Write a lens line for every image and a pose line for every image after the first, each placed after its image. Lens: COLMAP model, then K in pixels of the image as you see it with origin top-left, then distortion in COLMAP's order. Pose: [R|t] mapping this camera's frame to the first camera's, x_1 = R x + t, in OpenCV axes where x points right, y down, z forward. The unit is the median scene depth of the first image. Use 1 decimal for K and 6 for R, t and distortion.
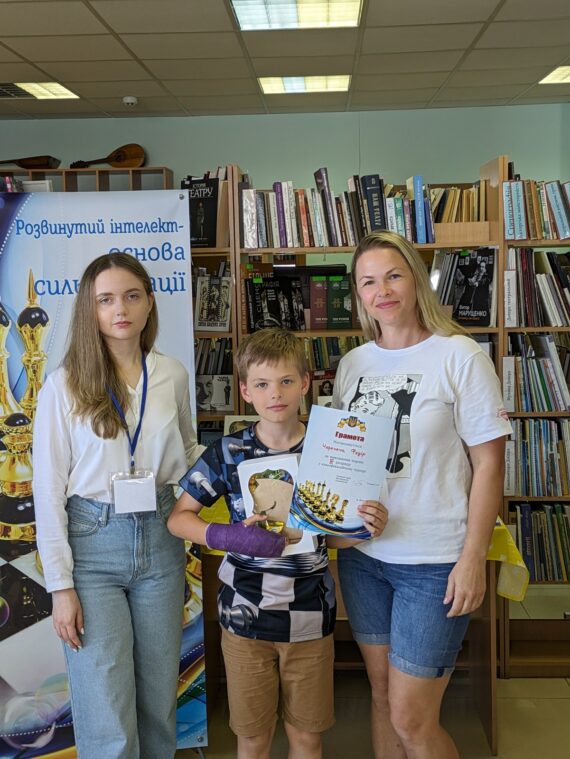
lens RADIAL K [[975.1, 0, 277.9], [0, 975.1, 363.6], [0, 0, 1]] dist [0.056182, 0.000000]
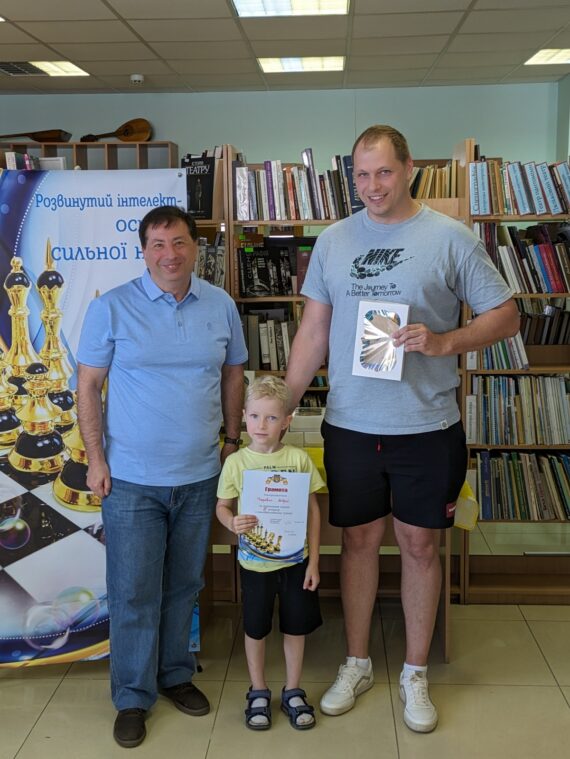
lens RADIAL K [[975.1, 0, 272.5], [0, 975.1, 375.9], [0, 0, 1]] dist [0.056182, 0.000000]
pose [[0.999853, 0.010936, -0.013178, 0.022505], [-0.010374, 0.999064, 0.041991, 0.012119], [0.013625, -0.041849, 0.999031, -0.123398]]
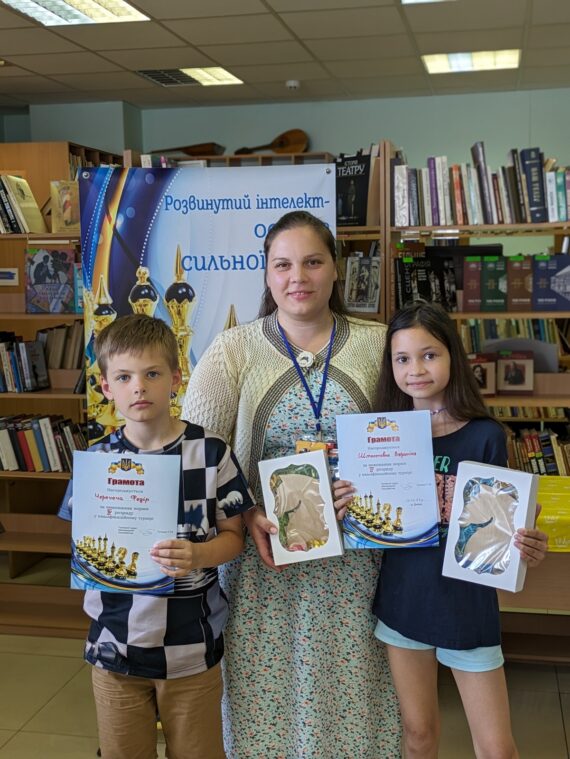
lens RADIAL K [[975.1, 0, 293.5], [0, 975.1, 392.1], [0, 0, 1]] dist [0.056182, 0.000000]
pose [[0.987626, 0.025213, -0.154790, 0.020799], [-0.019826, 0.999146, 0.036250, 0.013688], [0.155571, -0.032732, 0.987282, 0.013218]]
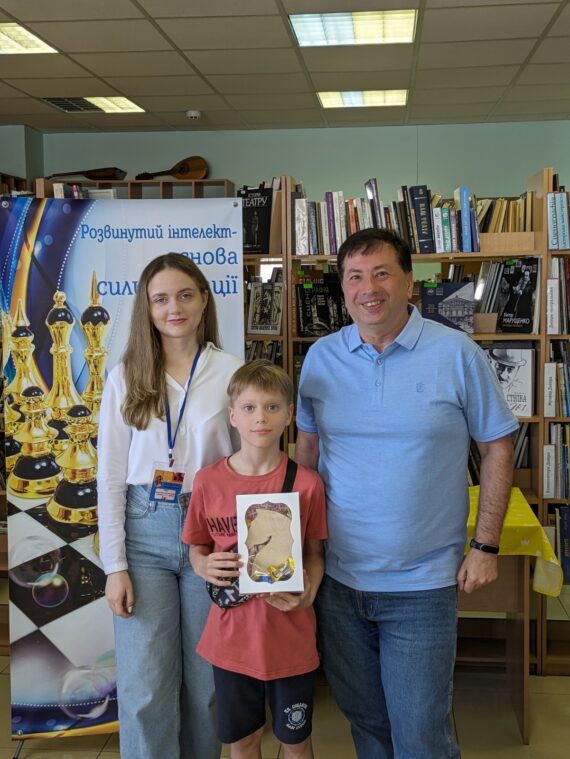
lens RADIAL K [[975.1, 0, 282.1], [0, 975.1, 376.9], [0, 0, 1]] dist [0.056182, 0.000000]
pose [[0.998086, 0.018927, -0.058876, 0.014961], [-0.019000, 0.999819, -0.000682, 0.013421], [0.058852, 0.001799, 0.998265, -0.045617]]
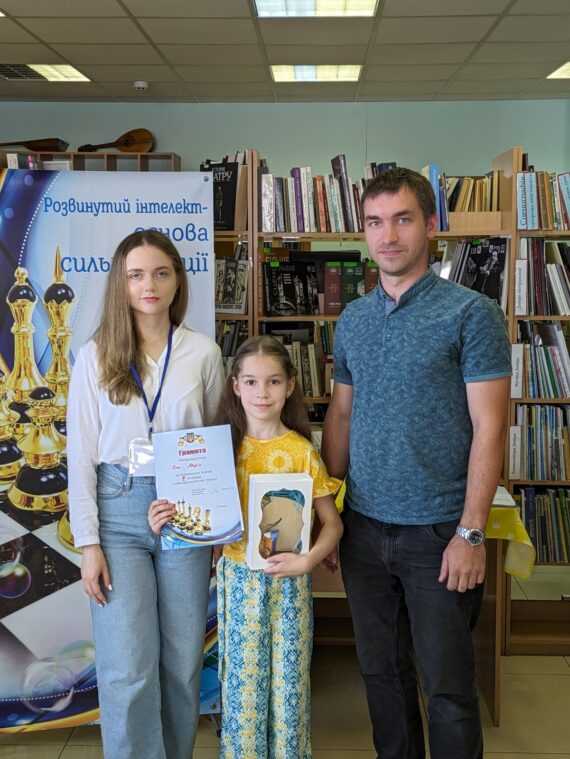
lens RADIAL K [[975.1, 0, 285.1], [0, 975.1, 374.2], [0, 0, 1]] dist [0.056182, 0.000000]
pose [[0.999649, 0.020729, 0.016515, -0.024016], [-0.021033, 0.999609, 0.018422, 0.010762], [-0.016126, -0.018762, 0.999694, -0.022150]]
